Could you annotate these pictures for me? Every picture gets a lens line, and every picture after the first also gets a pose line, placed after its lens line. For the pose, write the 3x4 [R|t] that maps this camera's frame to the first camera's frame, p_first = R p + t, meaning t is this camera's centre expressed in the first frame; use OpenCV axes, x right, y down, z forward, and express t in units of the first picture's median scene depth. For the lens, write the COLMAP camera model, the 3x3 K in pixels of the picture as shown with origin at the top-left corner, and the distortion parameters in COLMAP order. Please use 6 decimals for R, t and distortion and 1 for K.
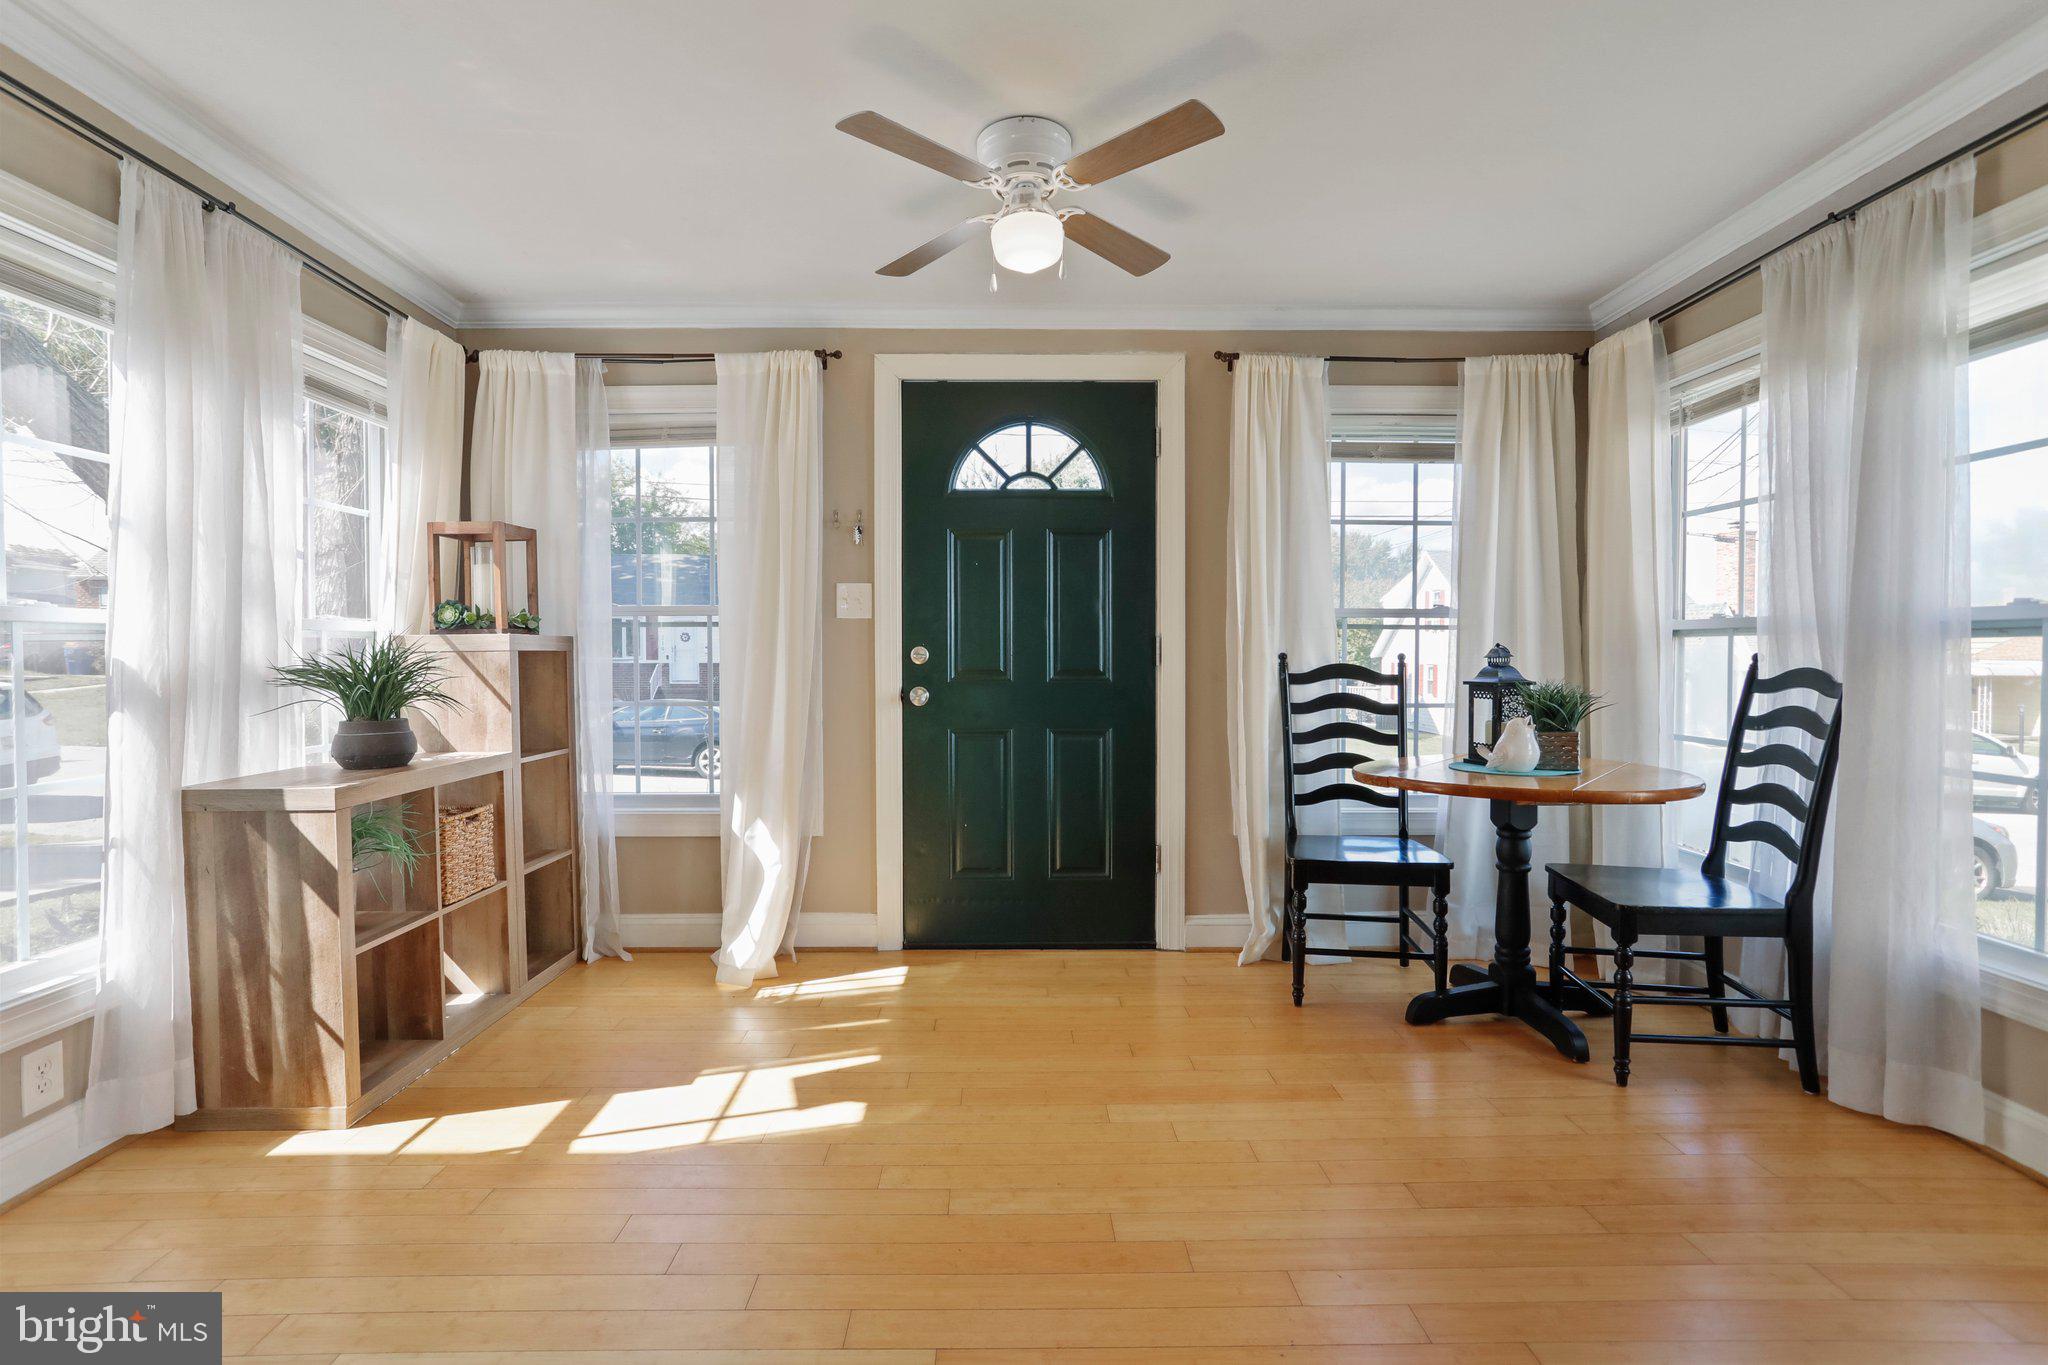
lens RADIAL K [[989.8, 0, 1014.4], [0, 989.8, 674.1], [0, 0, 1]] dist [-0.004420, 0.001105]
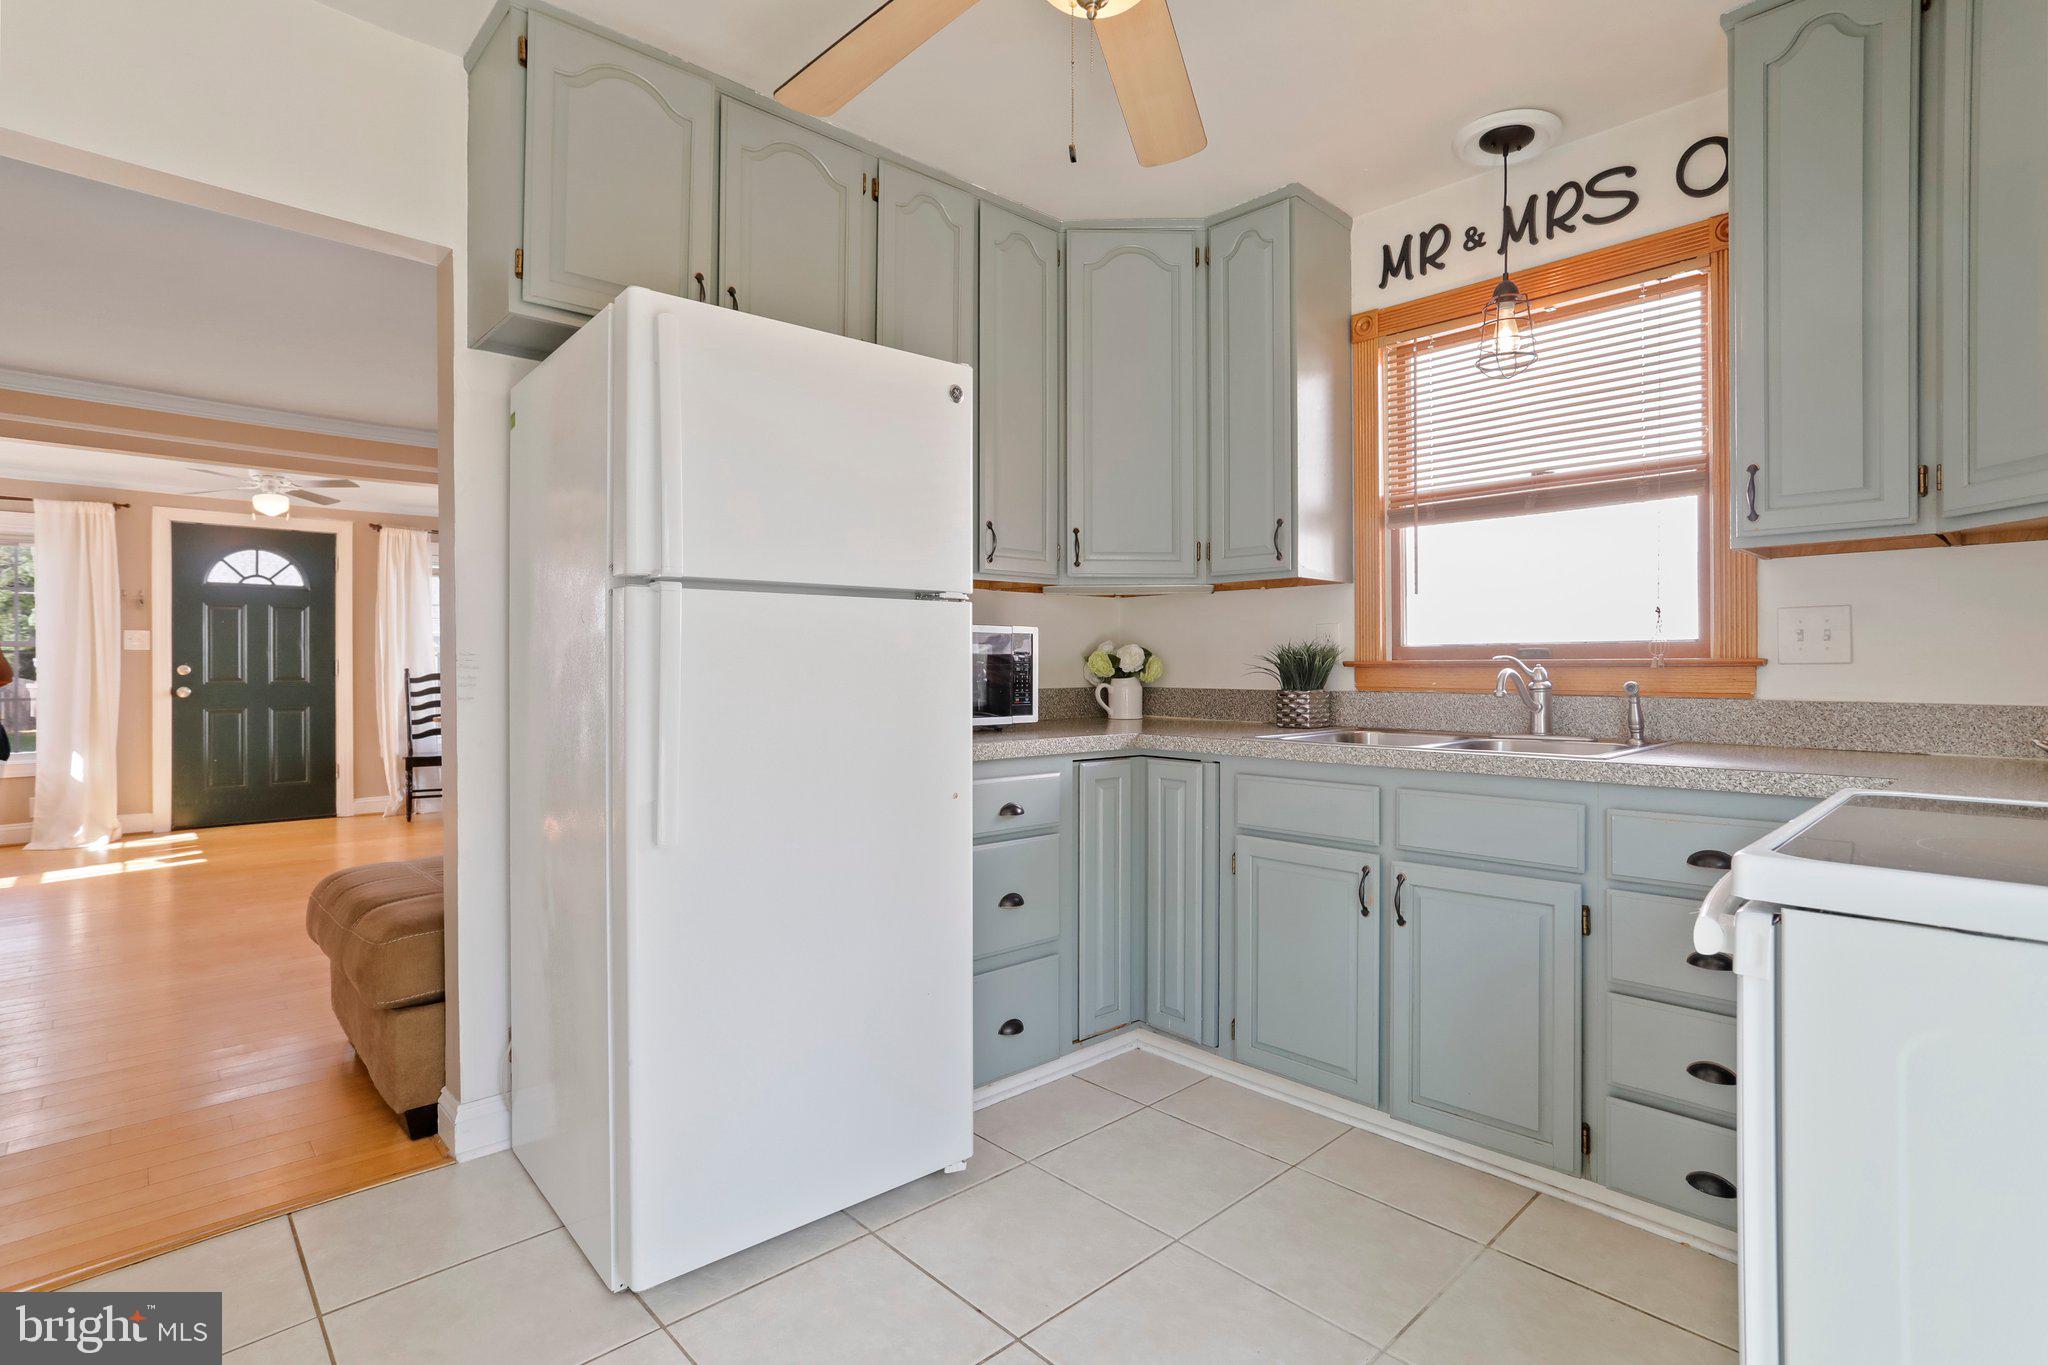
lens RADIAL K [[989.8, 0, 1001.7], [0, 989.8, 665.5], [0, 0, 1]] dist [-0.004420, 0.001105]
pose [[0.749292, -0.001033, 0.662239, -0.173365], [0.006347, 0.999964, -0.005621, -0.007533], [-0.662209, 0.008415, 0.749272, -1.406096]]
